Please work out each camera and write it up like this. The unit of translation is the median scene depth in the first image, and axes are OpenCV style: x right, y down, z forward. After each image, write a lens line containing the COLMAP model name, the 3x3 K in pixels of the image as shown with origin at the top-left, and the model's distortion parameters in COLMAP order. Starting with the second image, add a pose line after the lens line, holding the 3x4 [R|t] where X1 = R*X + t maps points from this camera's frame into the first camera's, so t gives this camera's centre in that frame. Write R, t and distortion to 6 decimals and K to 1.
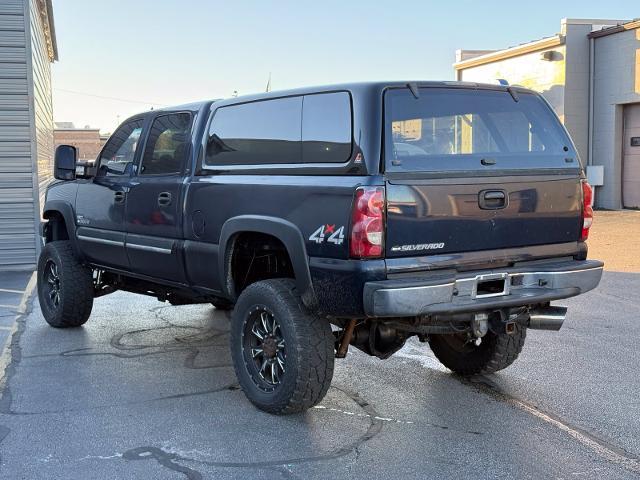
lens RADIAL K [[891.5, 0, 320.0], [0, 891.5, 240.0], [0, 0, 1]] dist [0.170617, -0.155710]
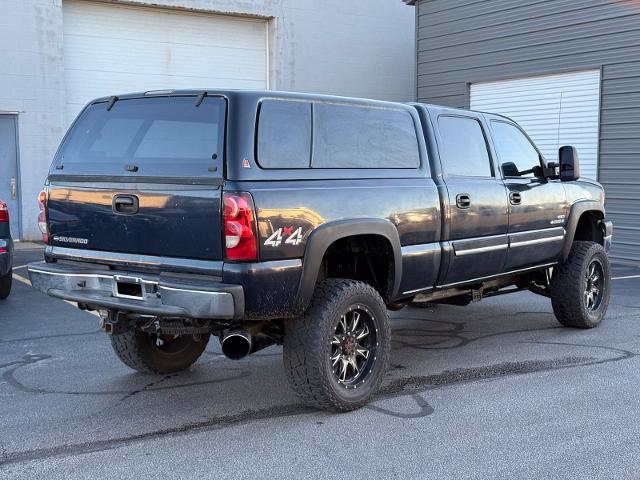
lens RADIAL K [[891.5, 0, 320.0], [0, 891.5, 240.0], [0, 0, 1]] dist [0.170617, -0.155710]
pose [[0.299672, 0.096463, -0.949153, 1.259679], [-0.085348, 0.993597, 0.074033, -0.101263], [0.950217, 0.058822, 0.305986, 0.907061]]
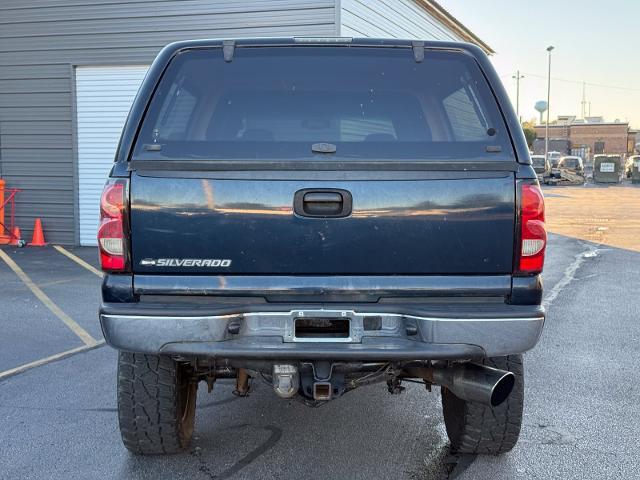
lens RADIAL K [[891.5, 0, 320.0], [0, 891.5, 240.0], [0, 0, 1]] dist [0.170617, -0.155710]
pose [[0.829331, 0.064971, -0.554967, 0.582564], [-0.062192, 0.997779, 0.023874, -0.033558], [0.555285, 0.014715, 0.831530, 0.427619]]
